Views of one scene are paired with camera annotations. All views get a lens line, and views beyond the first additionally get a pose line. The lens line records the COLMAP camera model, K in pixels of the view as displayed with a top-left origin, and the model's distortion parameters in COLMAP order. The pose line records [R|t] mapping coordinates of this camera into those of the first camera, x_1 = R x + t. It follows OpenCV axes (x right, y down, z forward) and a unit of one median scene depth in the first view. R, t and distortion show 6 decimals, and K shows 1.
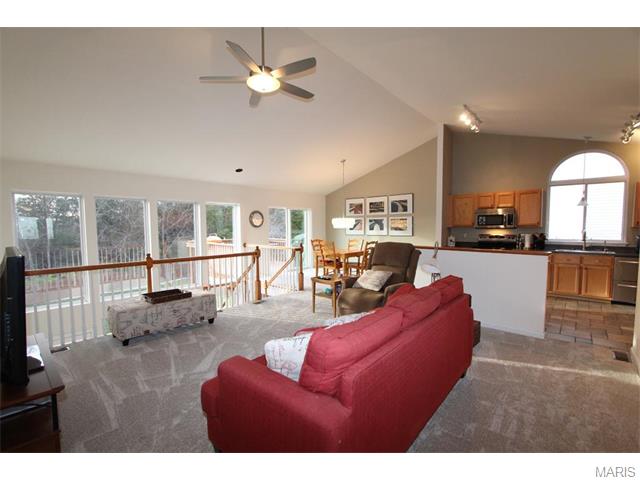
lens RADIAL K [[293.6, 0, 323.0], [0, 293.6, 244.9], [0, 0, 1]] dist [-0.015612, 0.002408]
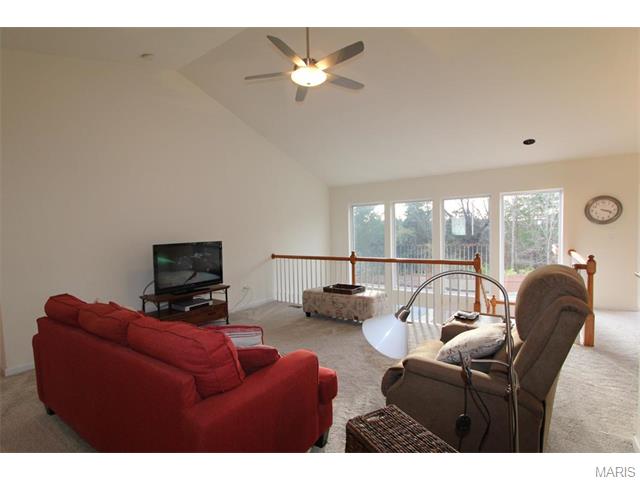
lens RADIAL K [[309.9, 0, 317.7], [0, 309.9, 246.8], [0, 0, 1]] dist [-0.000124, 0.000346]
pose [[0.127944, 0.058087, -0.990079, 0.315742], [-0.039583, 0.997787, 0.053424, -0.024948], [0.990991, 0.032355, 0.129960, 0.361838]]
